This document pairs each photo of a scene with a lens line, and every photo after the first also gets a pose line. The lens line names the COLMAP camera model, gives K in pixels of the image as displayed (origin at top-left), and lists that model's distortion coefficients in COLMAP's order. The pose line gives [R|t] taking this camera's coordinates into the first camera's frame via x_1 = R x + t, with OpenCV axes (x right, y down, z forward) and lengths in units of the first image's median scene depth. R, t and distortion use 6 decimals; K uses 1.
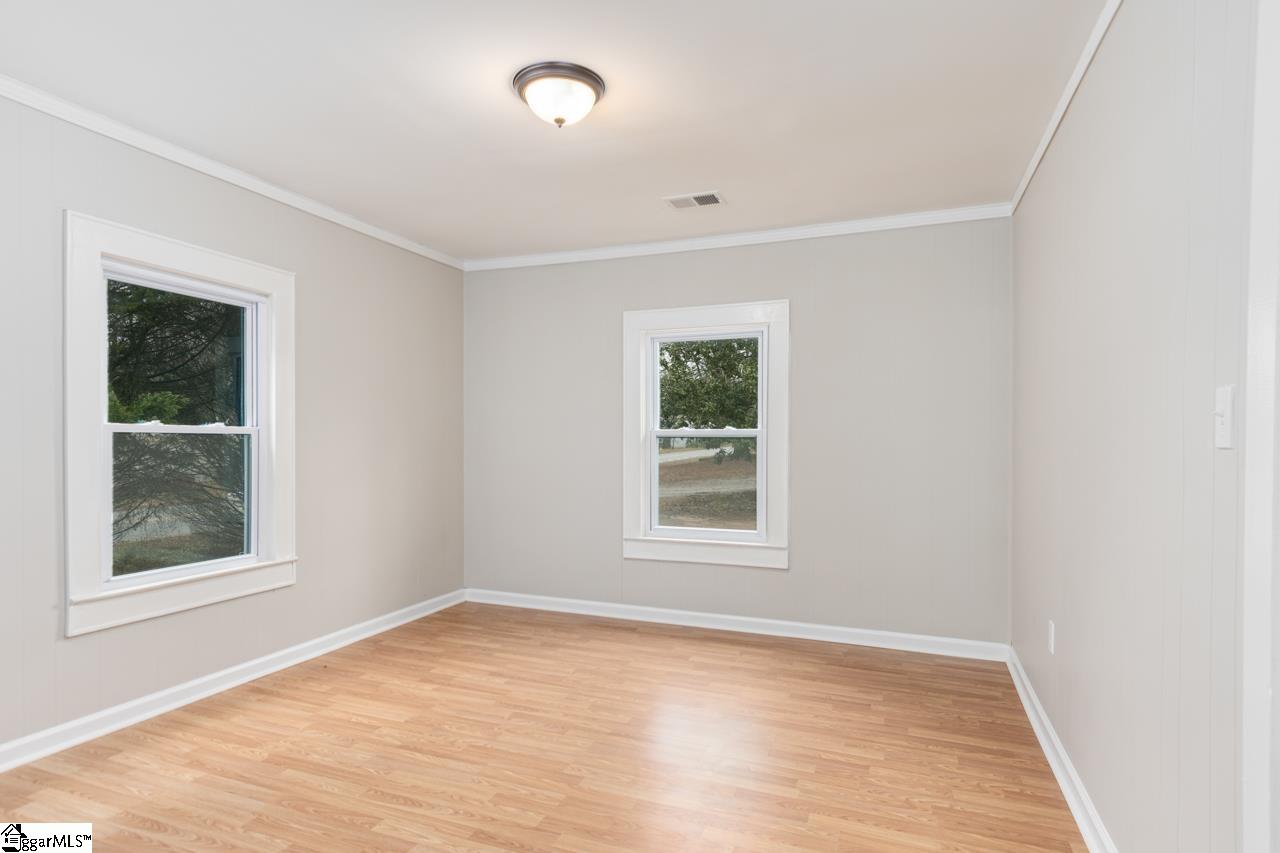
lens RADIAL K [[696.8, 0, 623.7], [0, 696.8, 431.8], [0, 0, 1]] dist [-0.002542, -0.004971]
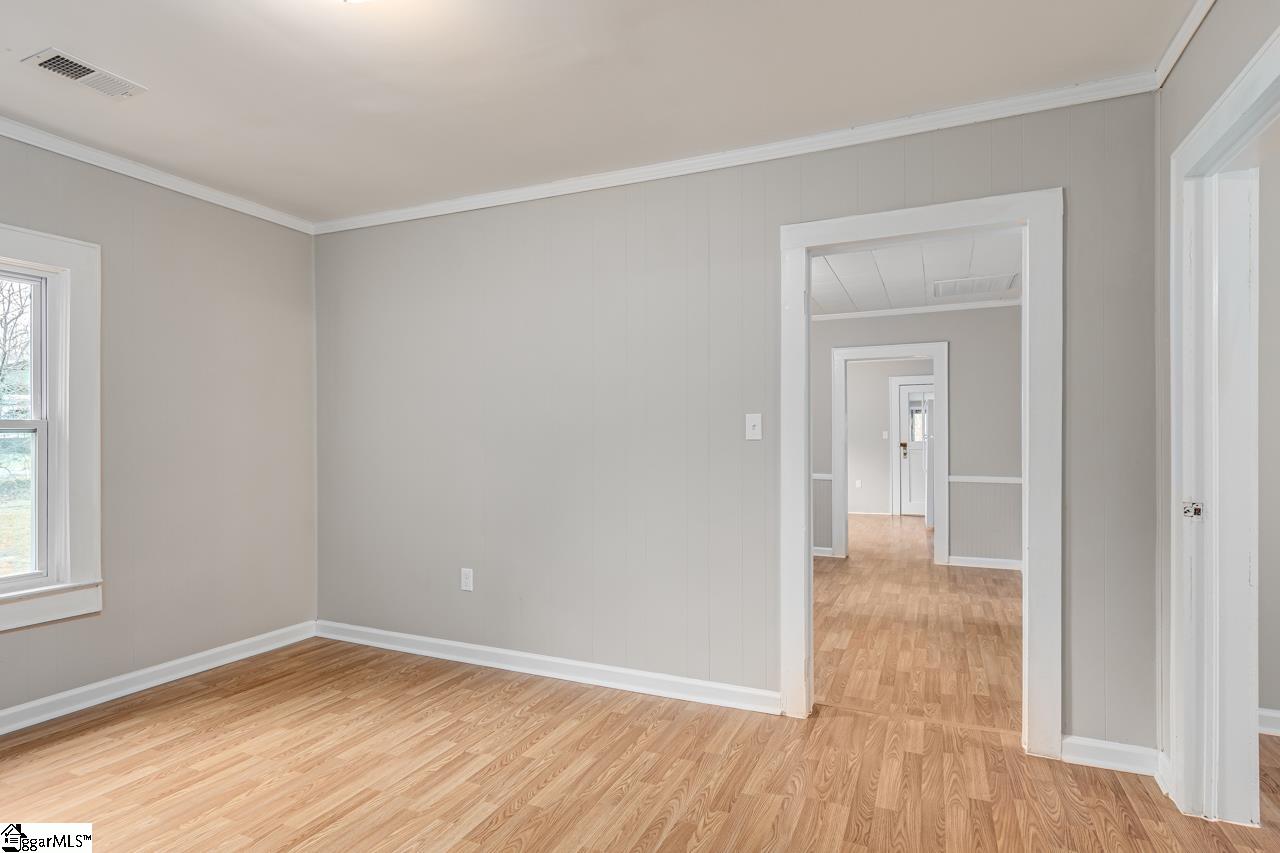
lens RADIAL K [[696.8, 0, 637.3], [0, 696.8, 431.2], [0, 0, 1]] dist [-0.002542, -0.004971]
pose [[0.036421, -0.004715, 0.999325, -0.591987], [-0.007073, 0.999963, 0.004976, 0.000781], [-0.999312, -0.007249, 0.036386, 0.515605]]
